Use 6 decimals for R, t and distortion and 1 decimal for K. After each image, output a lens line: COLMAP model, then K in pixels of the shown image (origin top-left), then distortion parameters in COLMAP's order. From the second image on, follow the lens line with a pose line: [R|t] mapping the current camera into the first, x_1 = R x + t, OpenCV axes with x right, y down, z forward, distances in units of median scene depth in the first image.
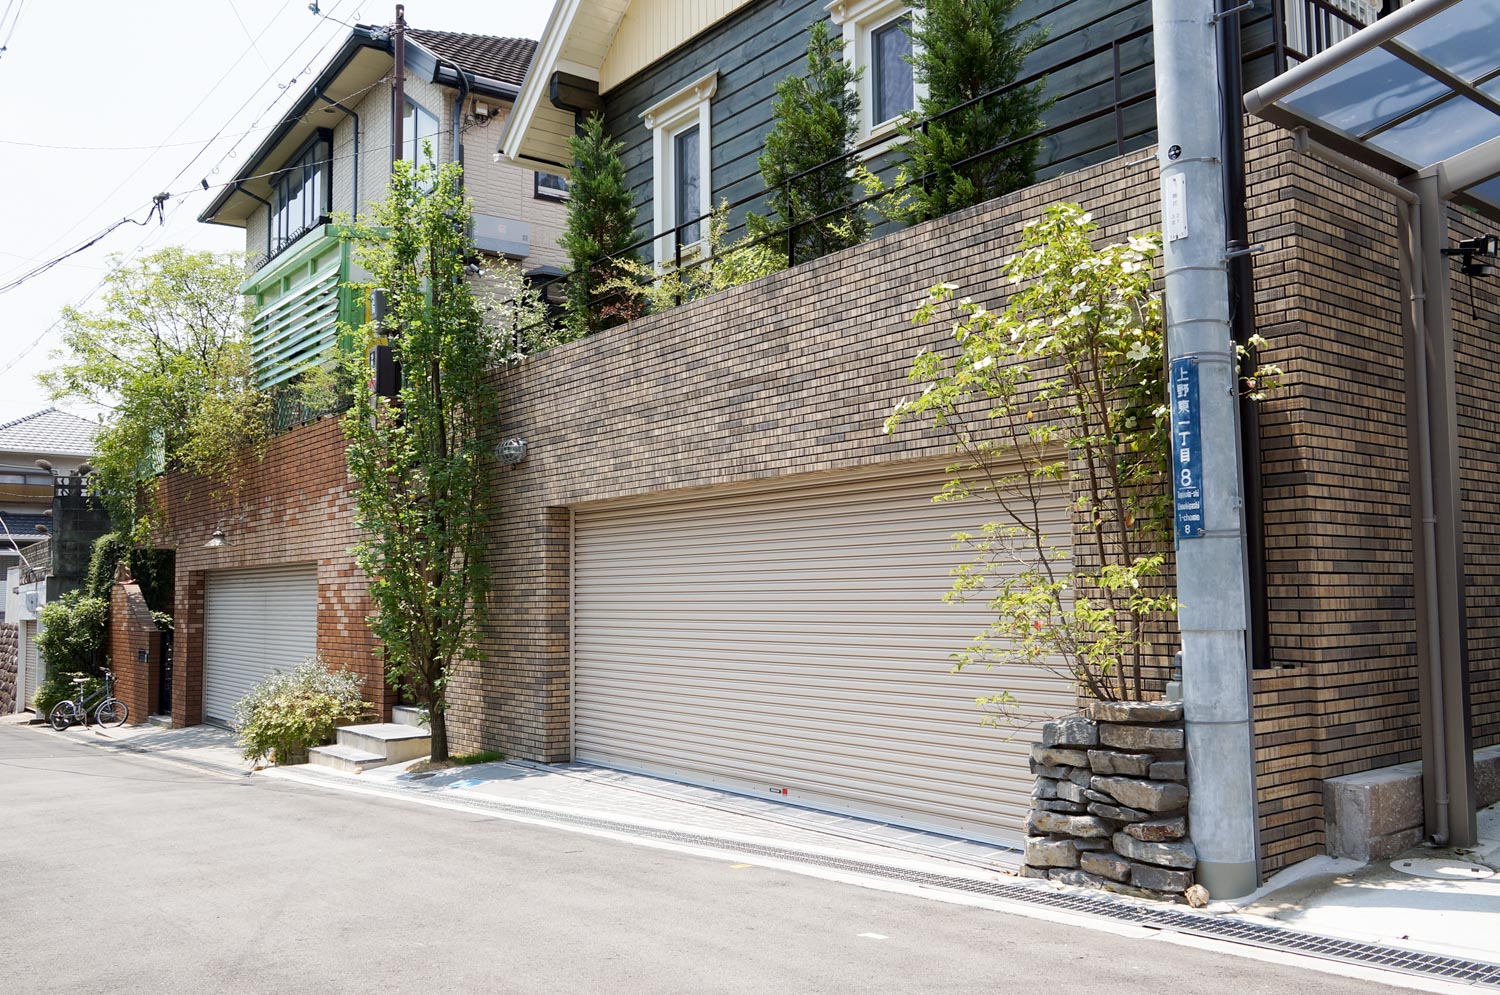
lens RADIAL K [[1205.1, 0, 750.0], [0, 1205.1, 497.5], [0, 0, 1]] dist [0.000103, -0.000428]
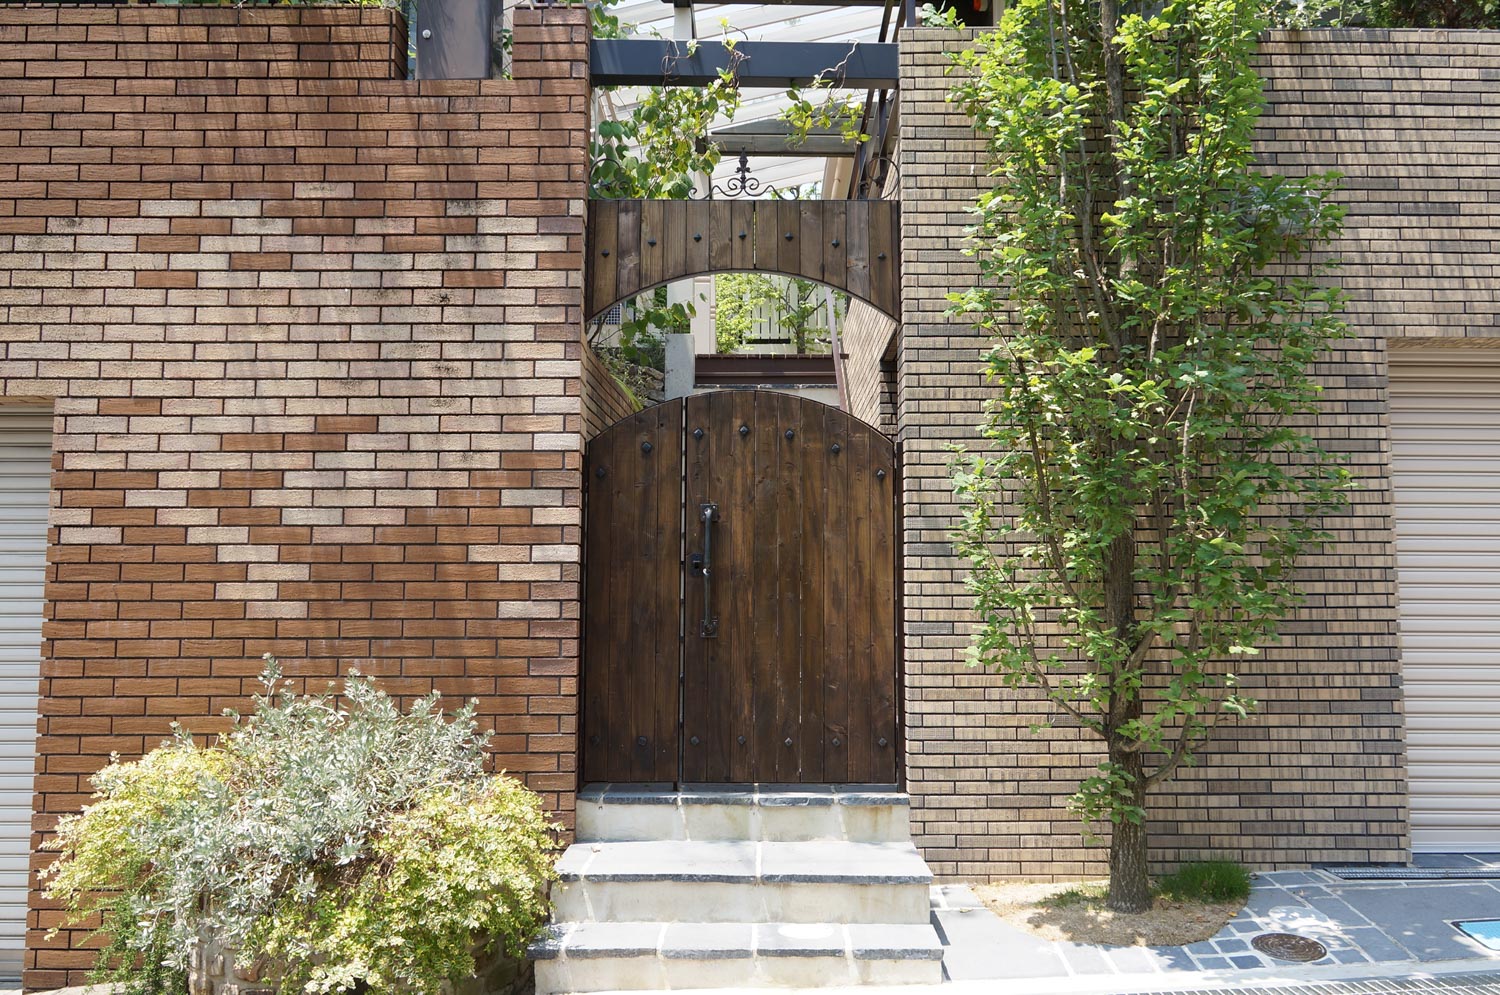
lens RADIAL K [[1205.1, 0, 750.0], [0, 1205.1, 497.5], [0, 0, 1]] dist [0.000103, -0.000428]
pose [[0.614670, 0.086467, 0.784031, -0.412370], [-0.070404, 0.996020, -0.054650, 0.068585], [-0.785636, -0.021608, 0.618311, 0.522549]]
